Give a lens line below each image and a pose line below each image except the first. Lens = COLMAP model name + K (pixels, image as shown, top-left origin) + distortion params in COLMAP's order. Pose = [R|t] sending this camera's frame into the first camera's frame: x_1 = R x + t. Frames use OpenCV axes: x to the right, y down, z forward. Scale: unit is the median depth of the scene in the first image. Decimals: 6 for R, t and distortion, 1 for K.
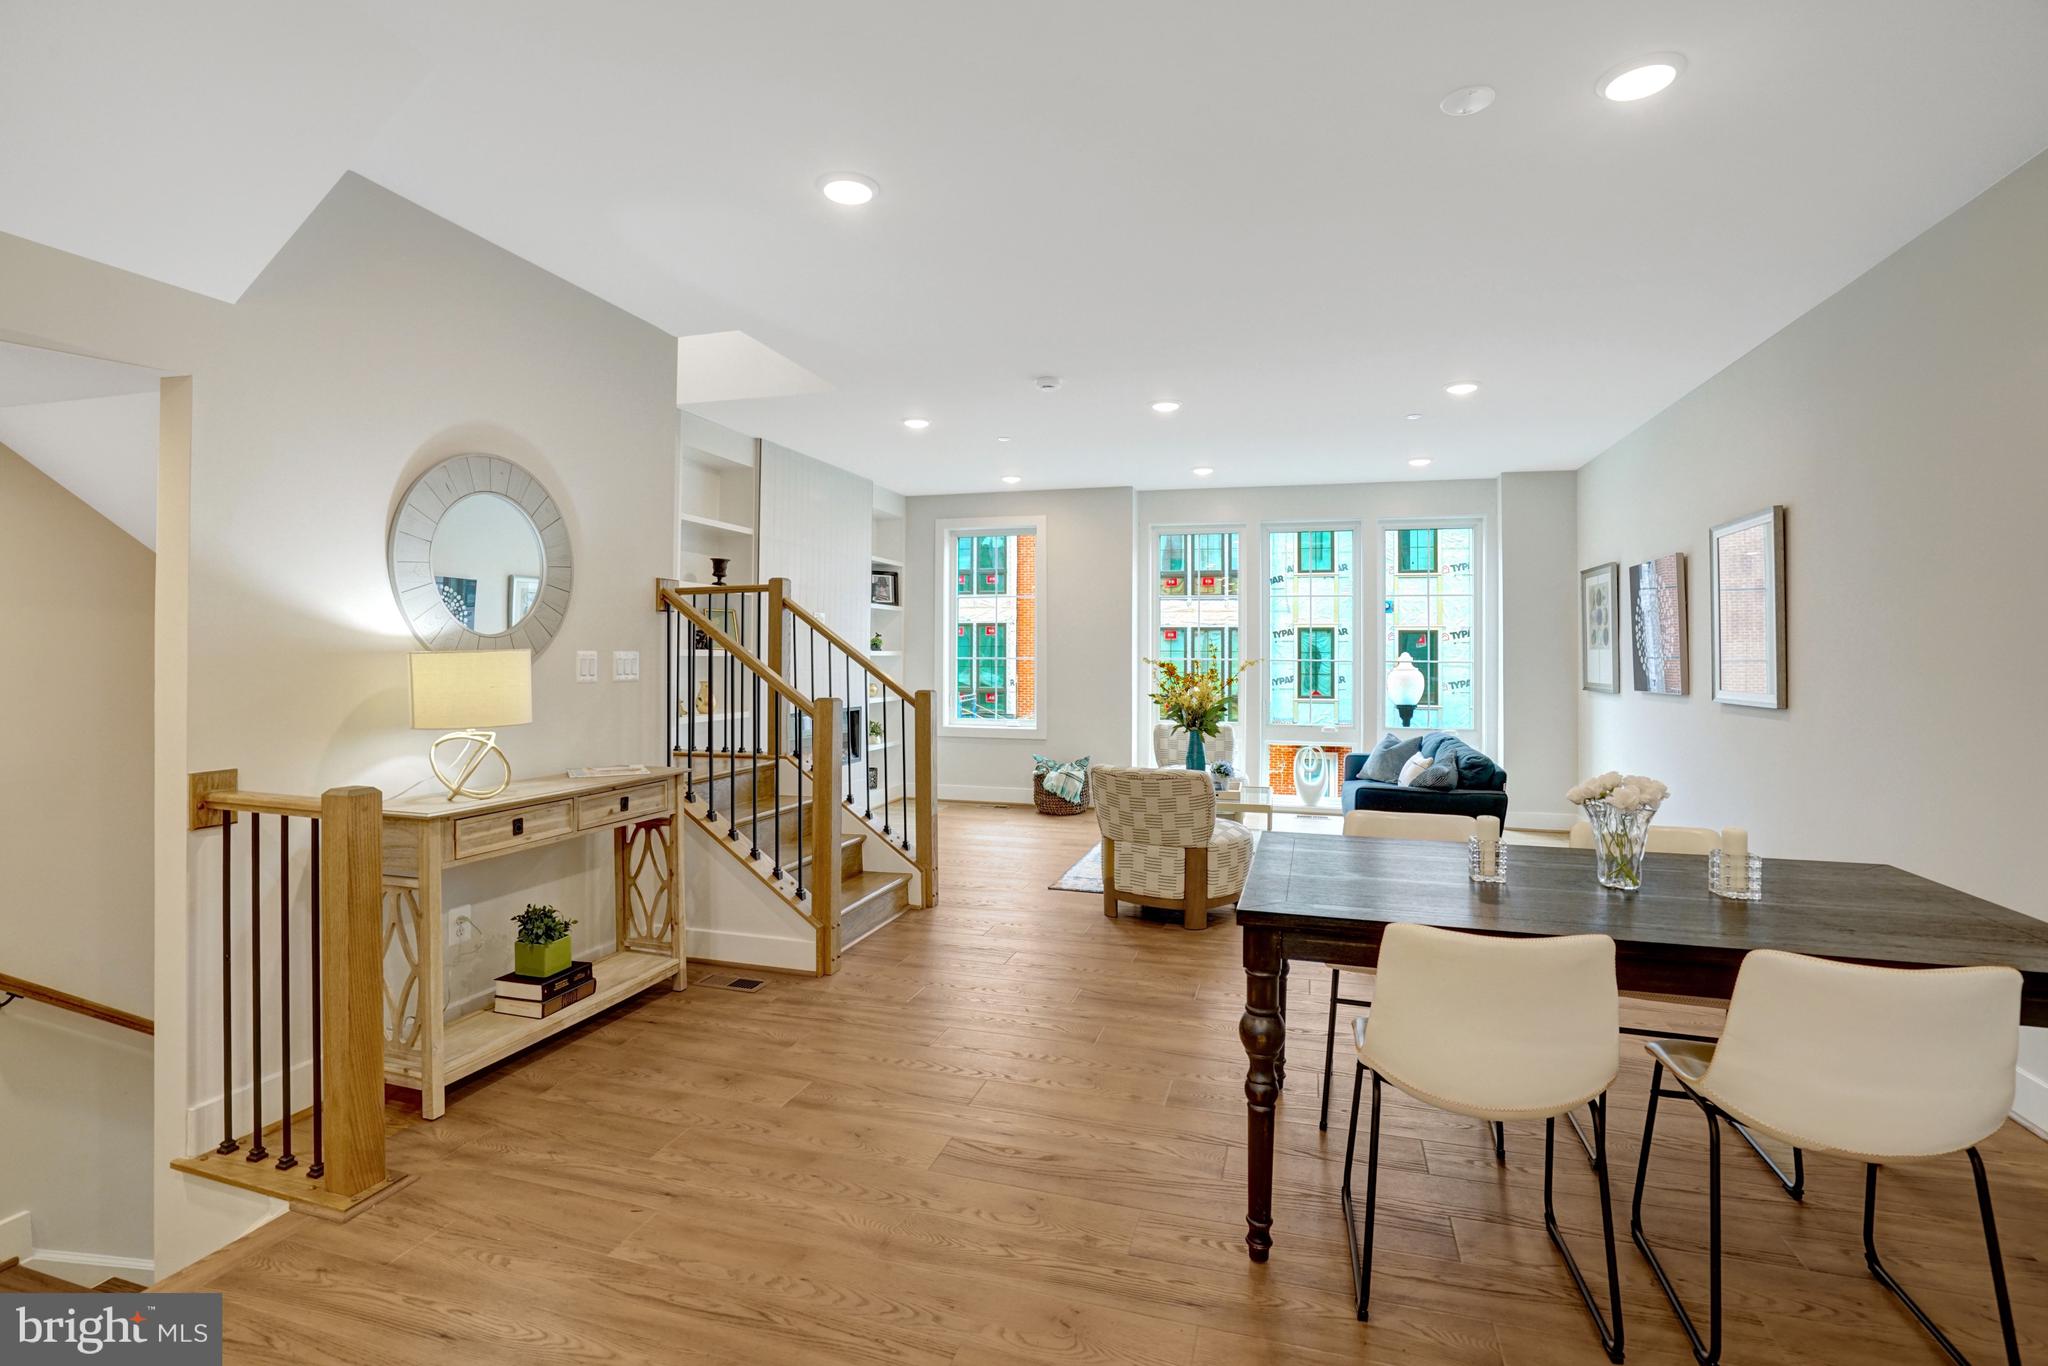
lens RADIAL K [[986.4, 0, 1033.7], [0, 986.4, 647.0], [0, 0, 1]] dist [-0.022202, -0.000313]
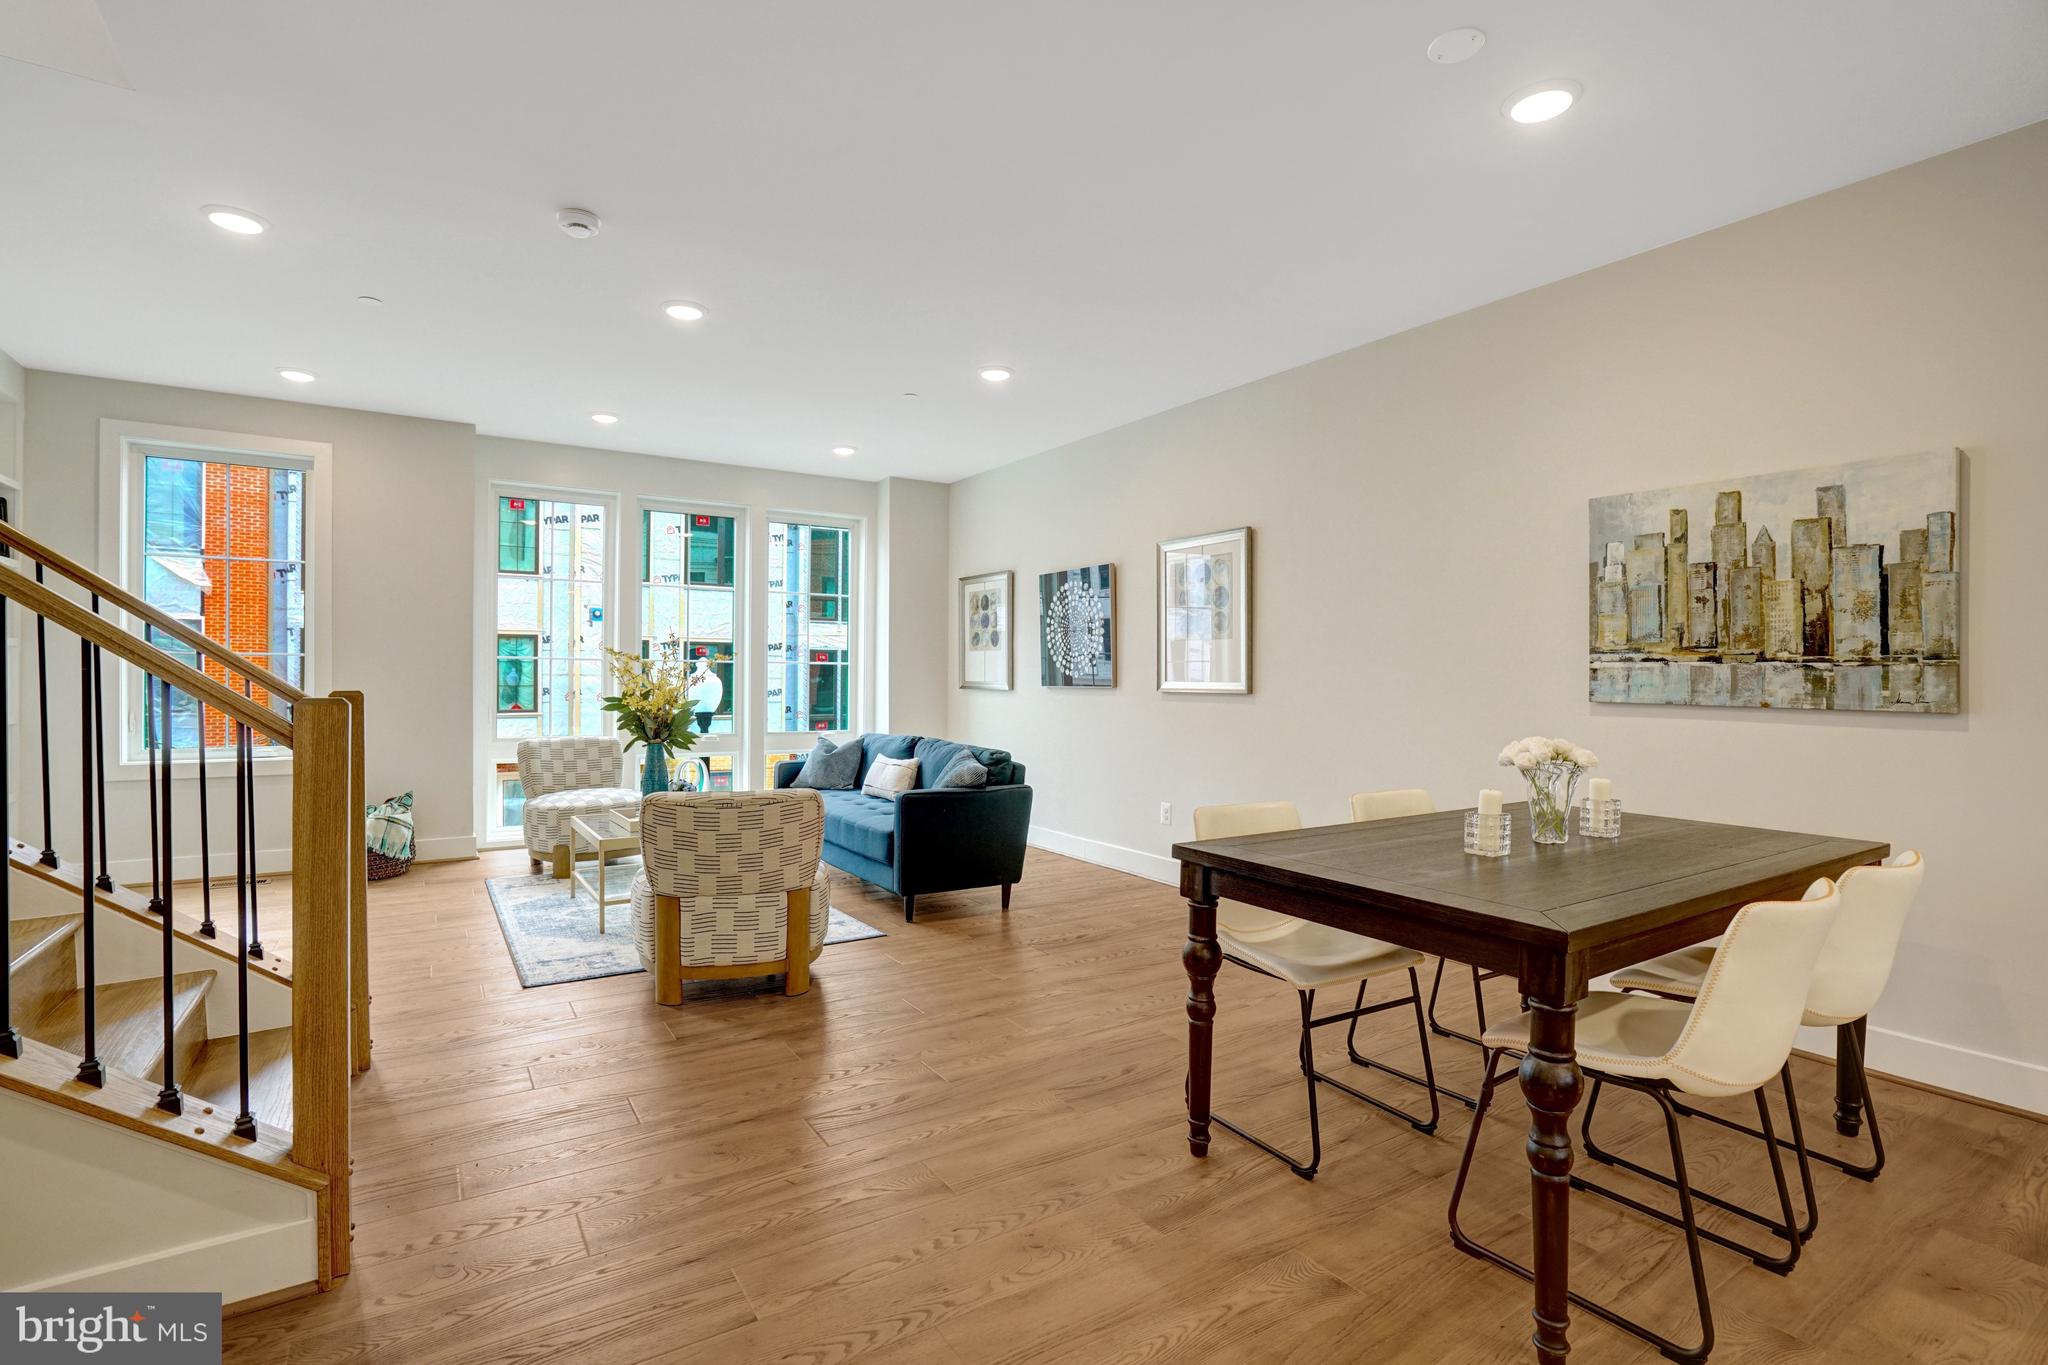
lens RADIAL K [[951.6, 0, 1007.9], [0, 951.6, 675.8], [0, 0, 1]] dist [-0.034668, 0.009920]
pose [[0.665628, -0.001708, 0.746282, -0.197820], [-0.008387, 0.999917, 0.009769, 0.020393], [-0.746237, -0.012762, 0.665558, 0.274137]]
